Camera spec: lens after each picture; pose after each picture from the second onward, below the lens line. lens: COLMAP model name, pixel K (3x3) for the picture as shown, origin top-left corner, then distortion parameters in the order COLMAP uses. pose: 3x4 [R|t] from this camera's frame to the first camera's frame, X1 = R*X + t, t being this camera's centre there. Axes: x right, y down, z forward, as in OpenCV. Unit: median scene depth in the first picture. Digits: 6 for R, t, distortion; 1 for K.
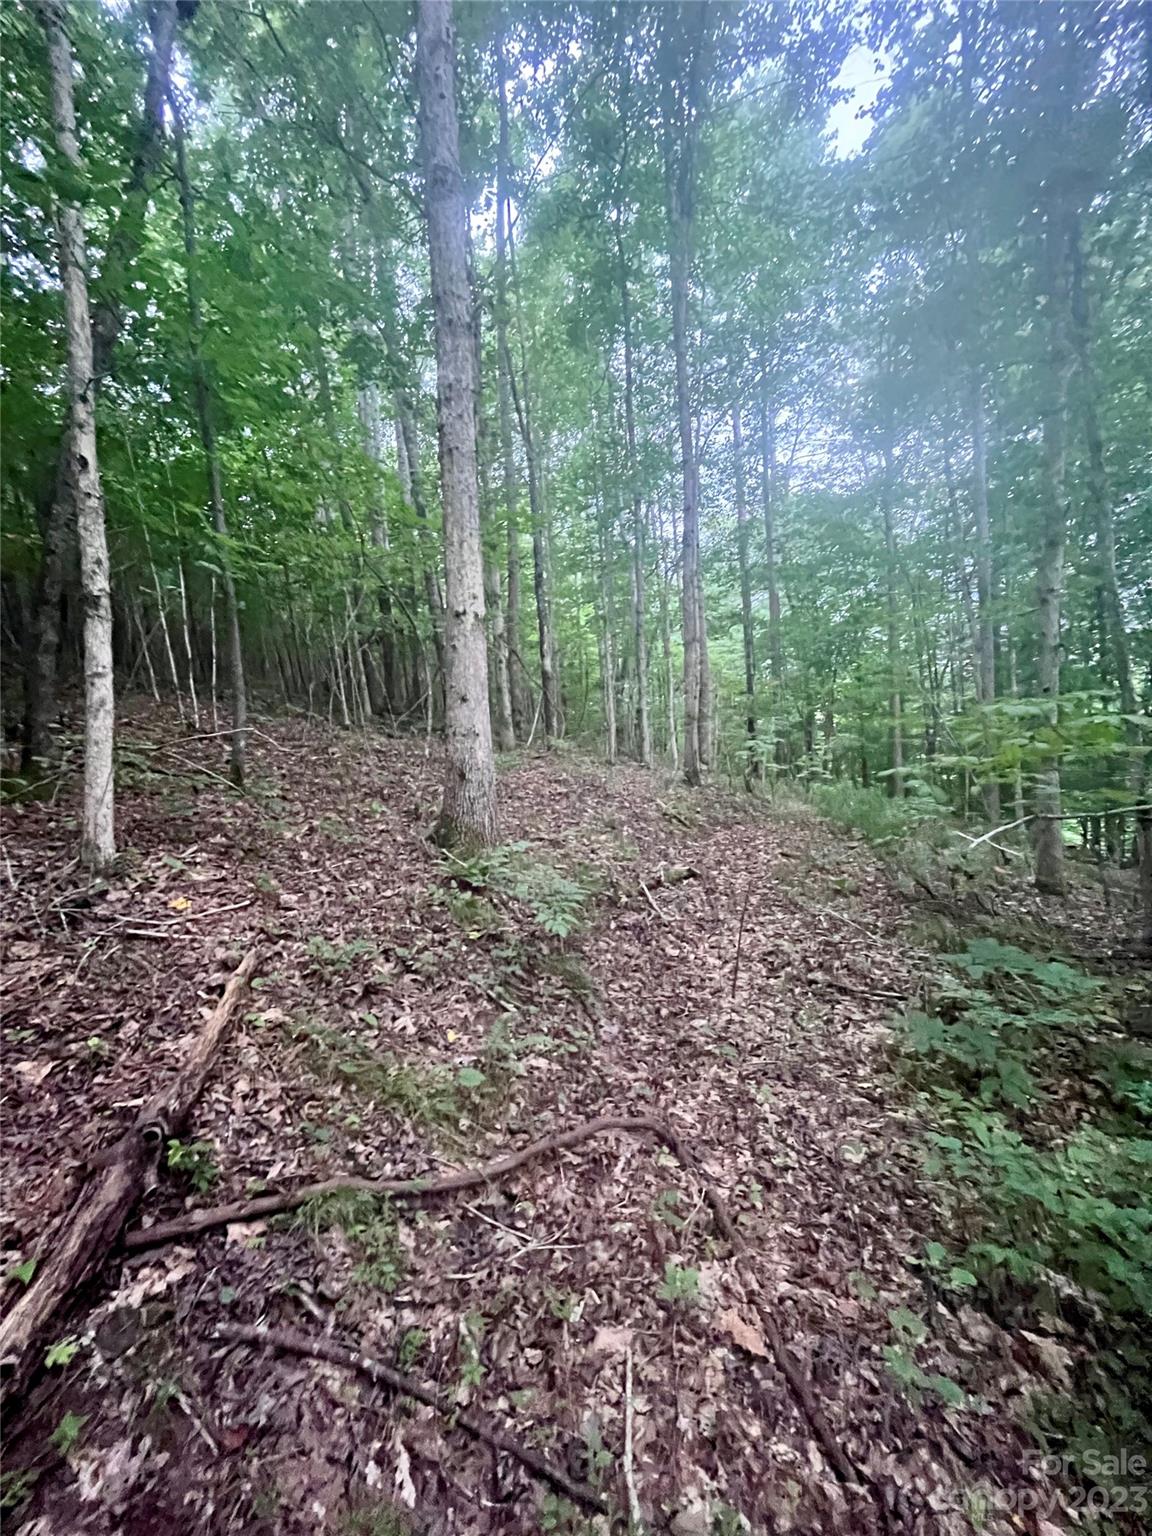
lens RADIAL K [[617.6, 0, 574.3], [0, 617.6, 765.1], [0, 0, 1]] dist [-0.002476, 0.000193]
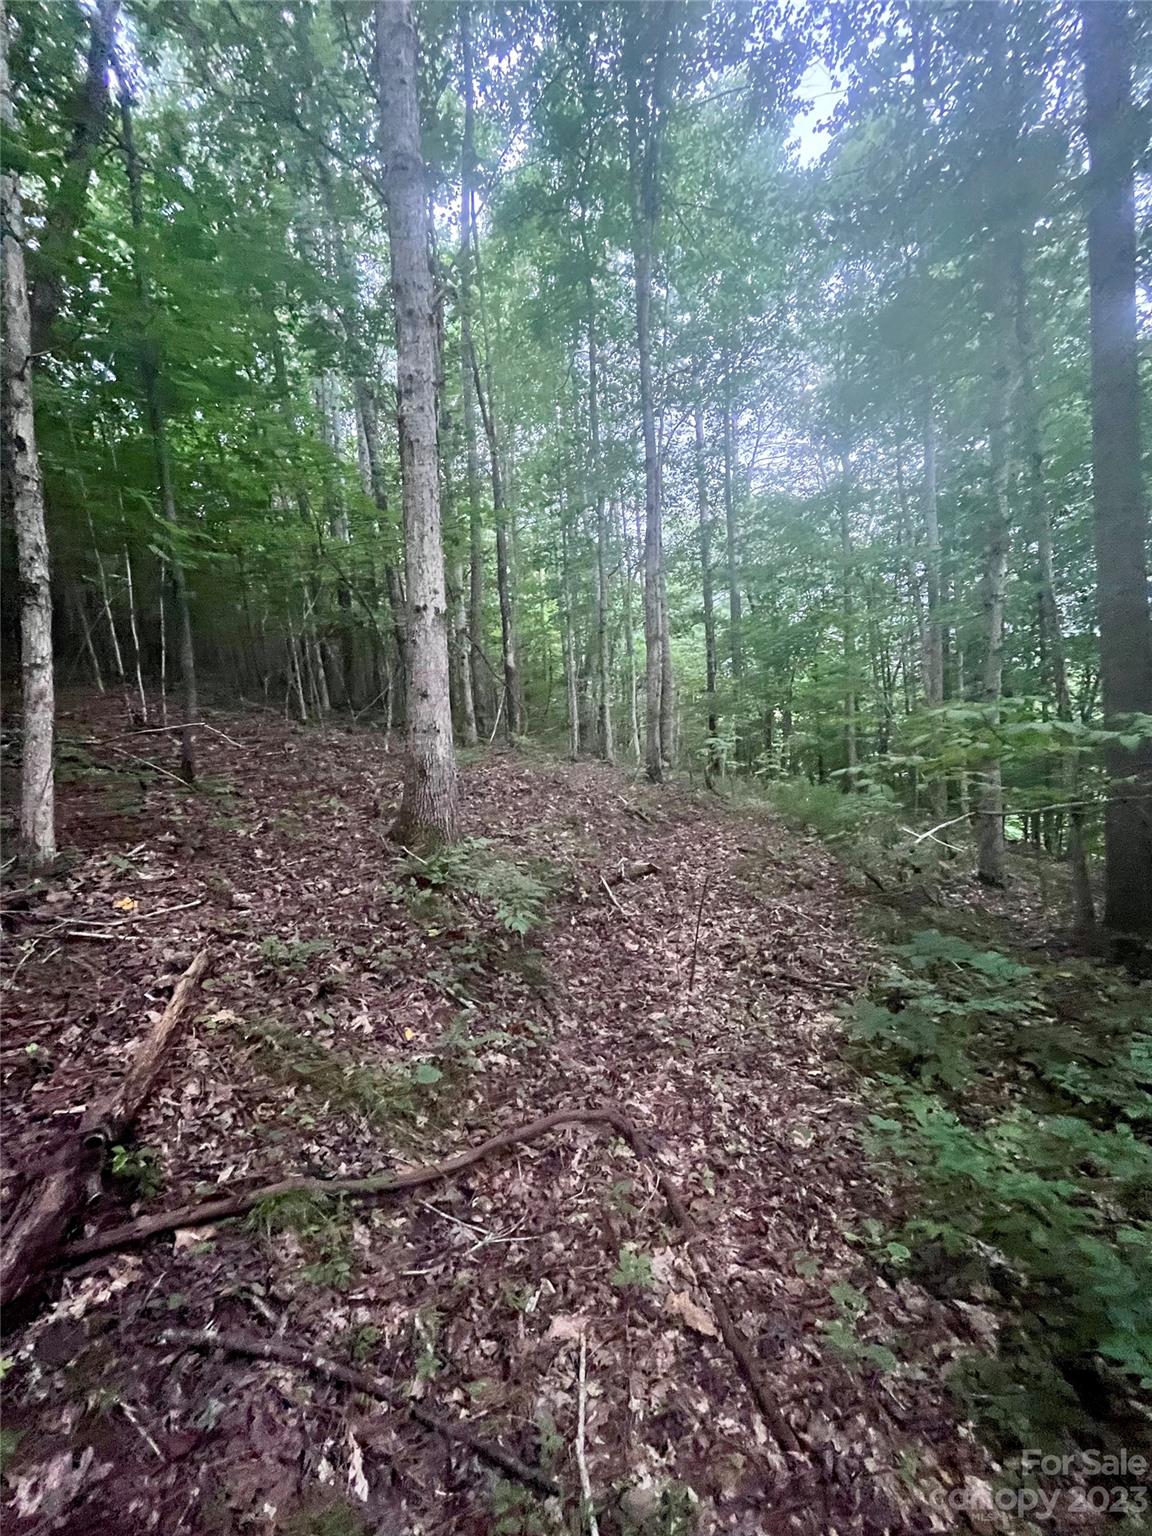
lens RADIAL K [[617.6, 0, 574.3], [0, 617.6, 765.1], [0, 0, 1]] dist [-0.002476, 0.000193]
pose [[0.998258, 0.003280, 0.058905, 0.005633], [-0.003635, 0.999976, 0.005924, -0.001630], [-0.058884, -0.006128, 0.998246, -0.006226]]
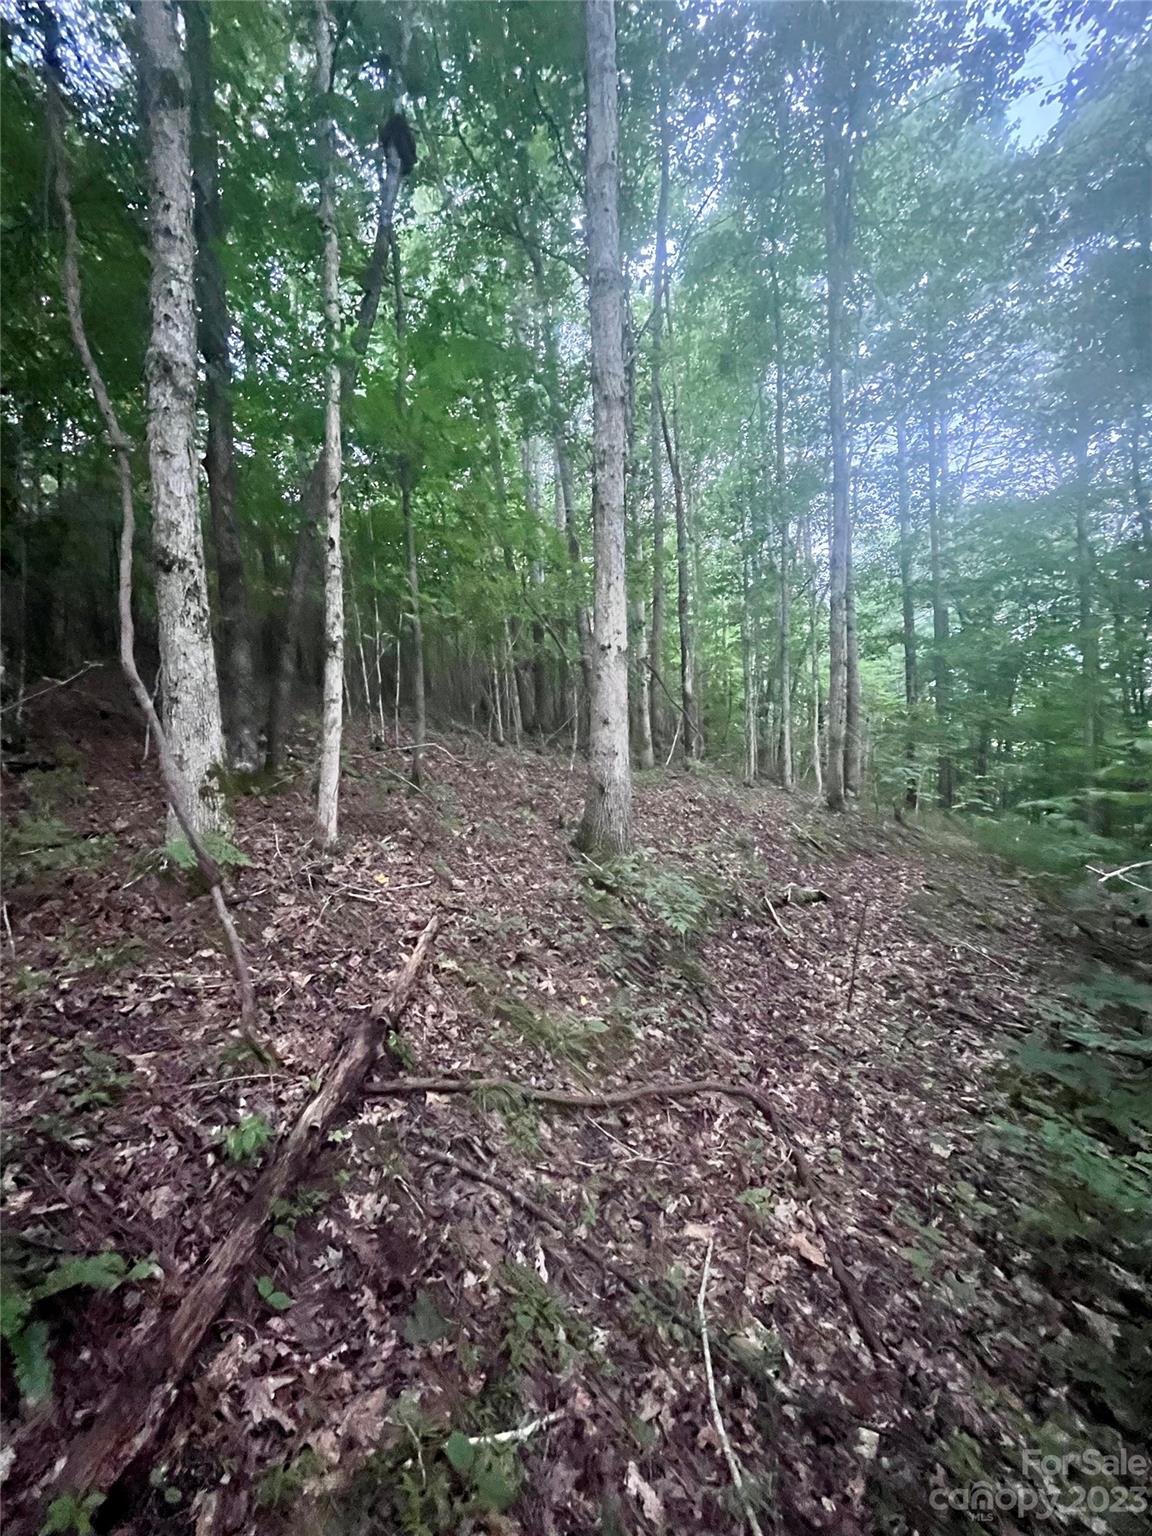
lens RADIAL K [[617.6, 0, 574.3], [0, 617.6, 765.1], [0, 0, 1]] dist [-0.002476, 0.000193]
pose [[0.973711, 0.032225, -0.225494, 0.035521], [-0.039224, 0.998876, -0.026626, 0.006841], [0.224382, 0.034771, 0.973881, -0.173773]]
